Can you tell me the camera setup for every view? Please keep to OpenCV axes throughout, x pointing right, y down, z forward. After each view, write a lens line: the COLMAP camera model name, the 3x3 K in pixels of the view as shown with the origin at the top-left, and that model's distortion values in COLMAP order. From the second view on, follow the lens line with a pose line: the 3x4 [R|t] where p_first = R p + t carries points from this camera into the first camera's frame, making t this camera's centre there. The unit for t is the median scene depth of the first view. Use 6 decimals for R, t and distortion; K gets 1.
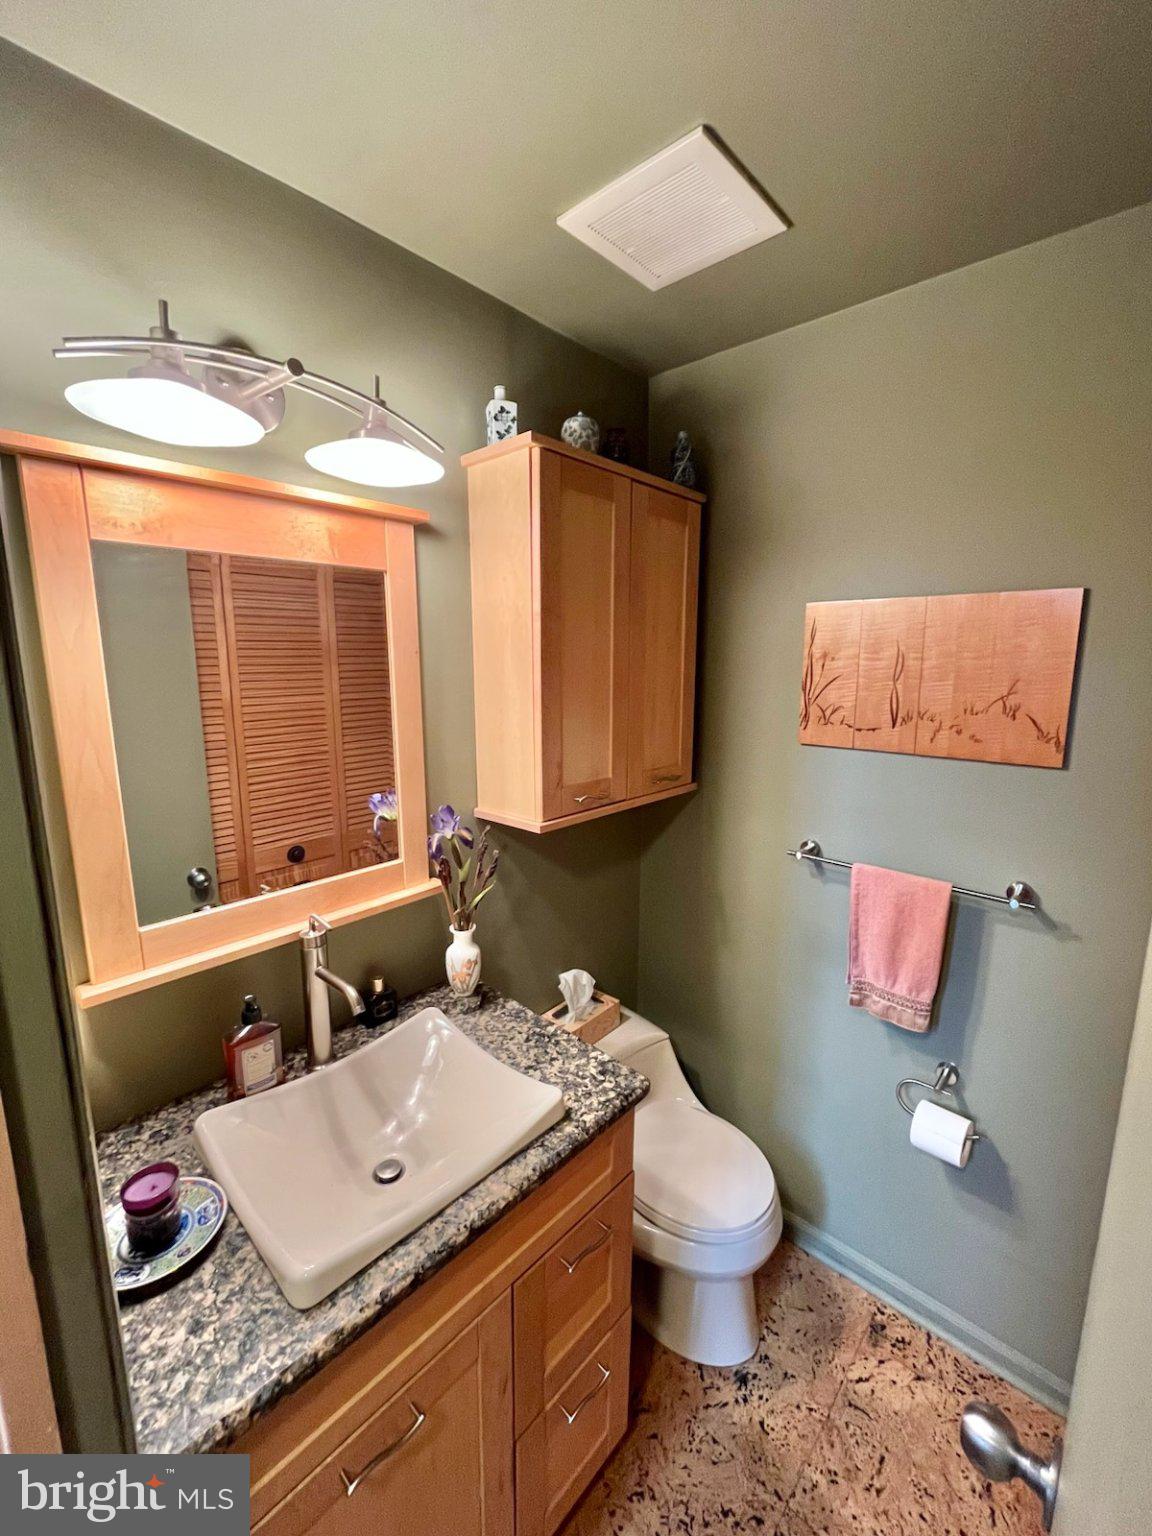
lens RADIAL K [[628.8, 0, 571.9], [0, 628.8, 767.8], [0, 0, 1]] dist [0.004031, 0.000425]
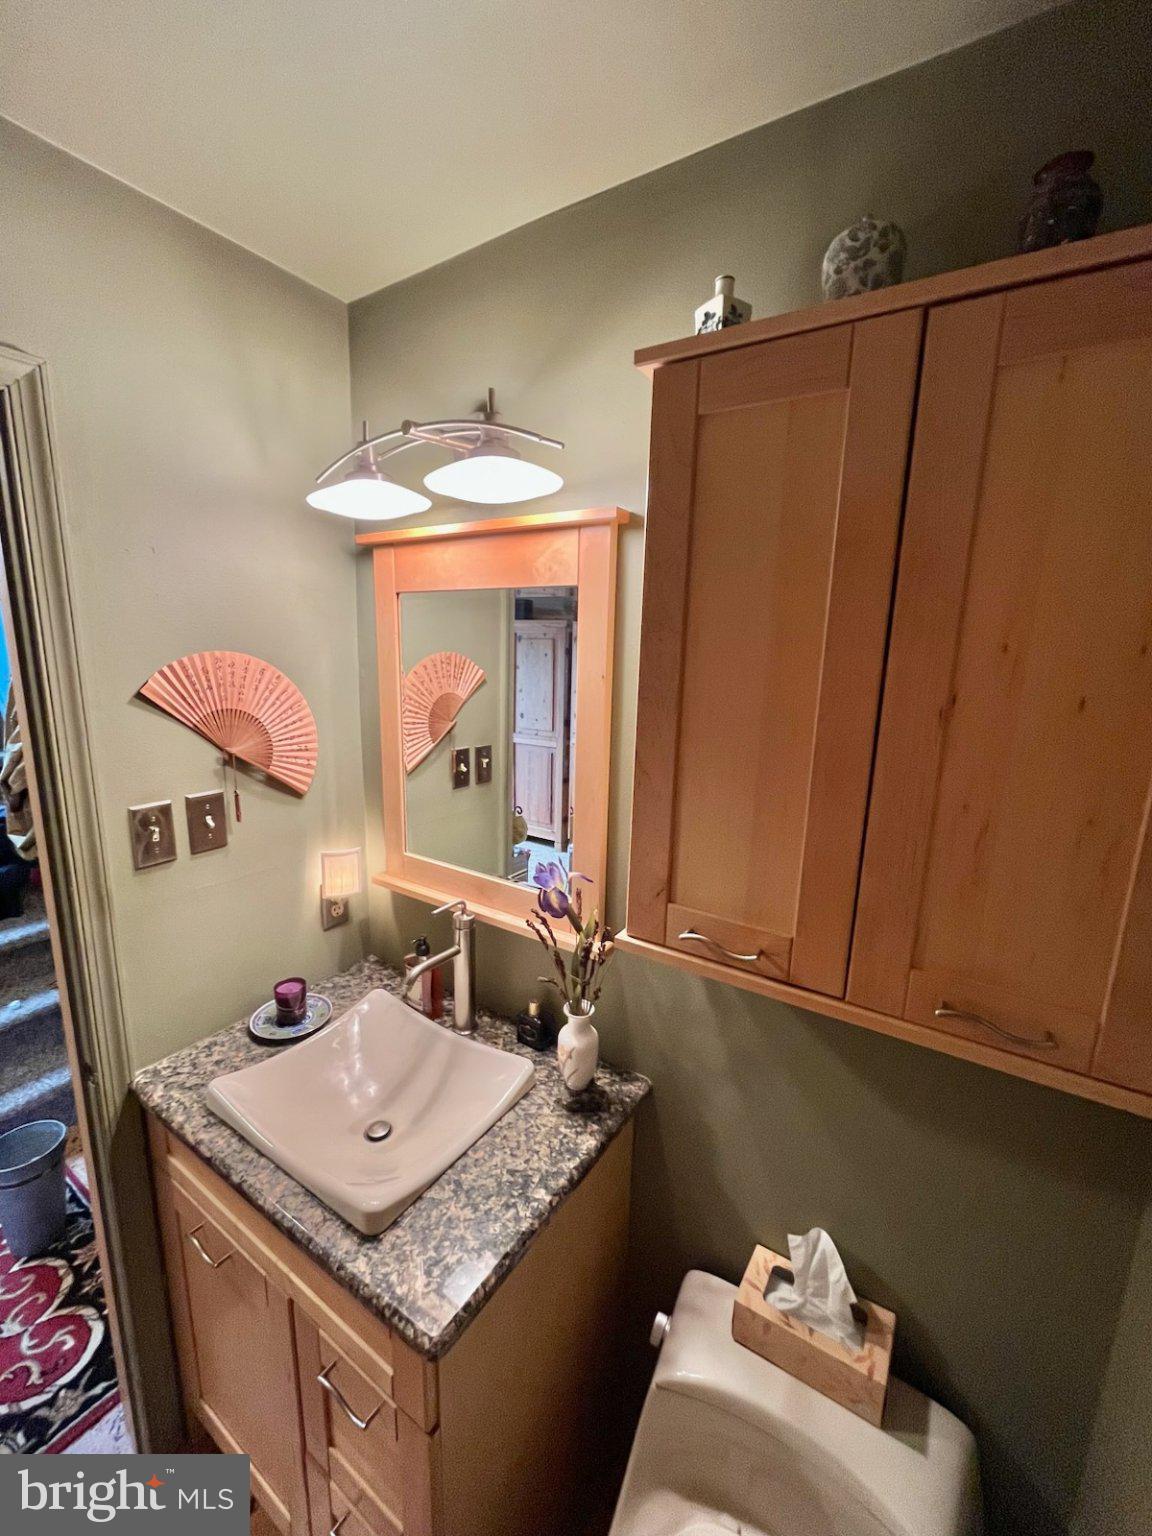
lens RADIAL K [[628.8, 0, 572.3], [0, 628.8, 765.5], [0, 0, 1]] dist [0.004031, 0.000425]
pose [[0.164186, 0.200519, -0.965834, 0.771095], [-0.188187, 0.967506, 0.168875, -0.267599], [0.968312, 0.154030, 0.196586, 1.069077]]
